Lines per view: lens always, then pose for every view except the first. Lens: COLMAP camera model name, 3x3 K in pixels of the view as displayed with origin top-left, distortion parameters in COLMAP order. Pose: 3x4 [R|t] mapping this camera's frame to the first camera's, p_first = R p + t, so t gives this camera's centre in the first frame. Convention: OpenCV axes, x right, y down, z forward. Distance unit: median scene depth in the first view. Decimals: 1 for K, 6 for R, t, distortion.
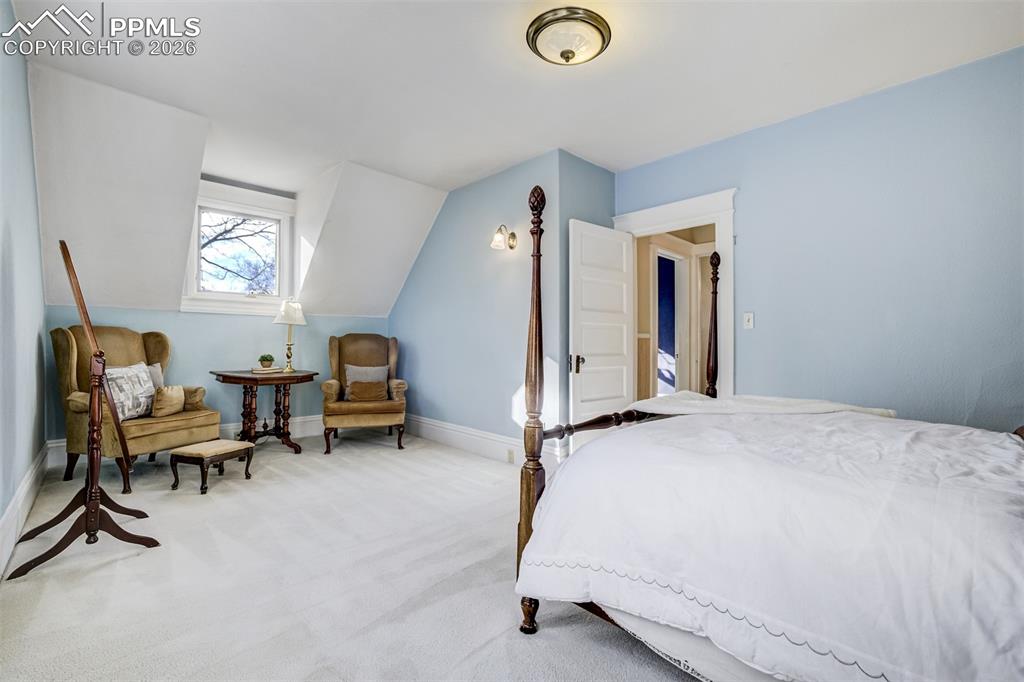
lens RADIAL K [[439.4, 0, 516.4], [0, 439.4, 341.0], [0, 0, 1]] dist [-0.044267, 0.014124]
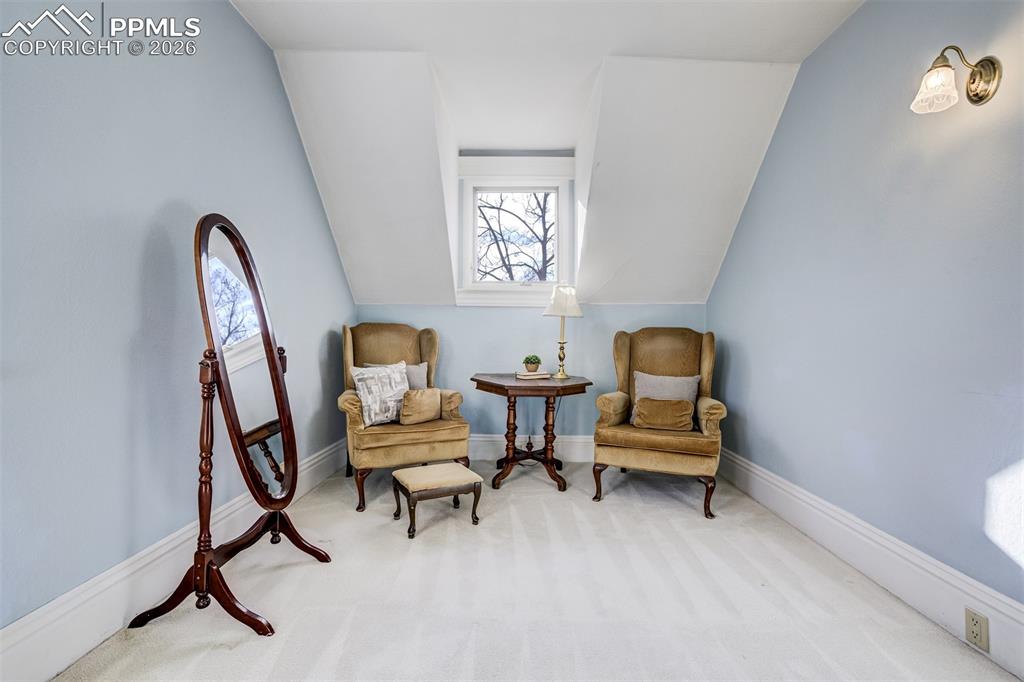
lens RADIAL K [[439.4, 0, 516.4], [0, 439.4, 341.0], [0, 0, 1]] dist [-0.044267, 0.014124]
pose [[0.714655, 0.003204, -0.699470, -0.039343], [-0.000159, 0.999990, 0.004419, 0.001810], [0.699478, -0.003047, 0.714648, 0.411296]]
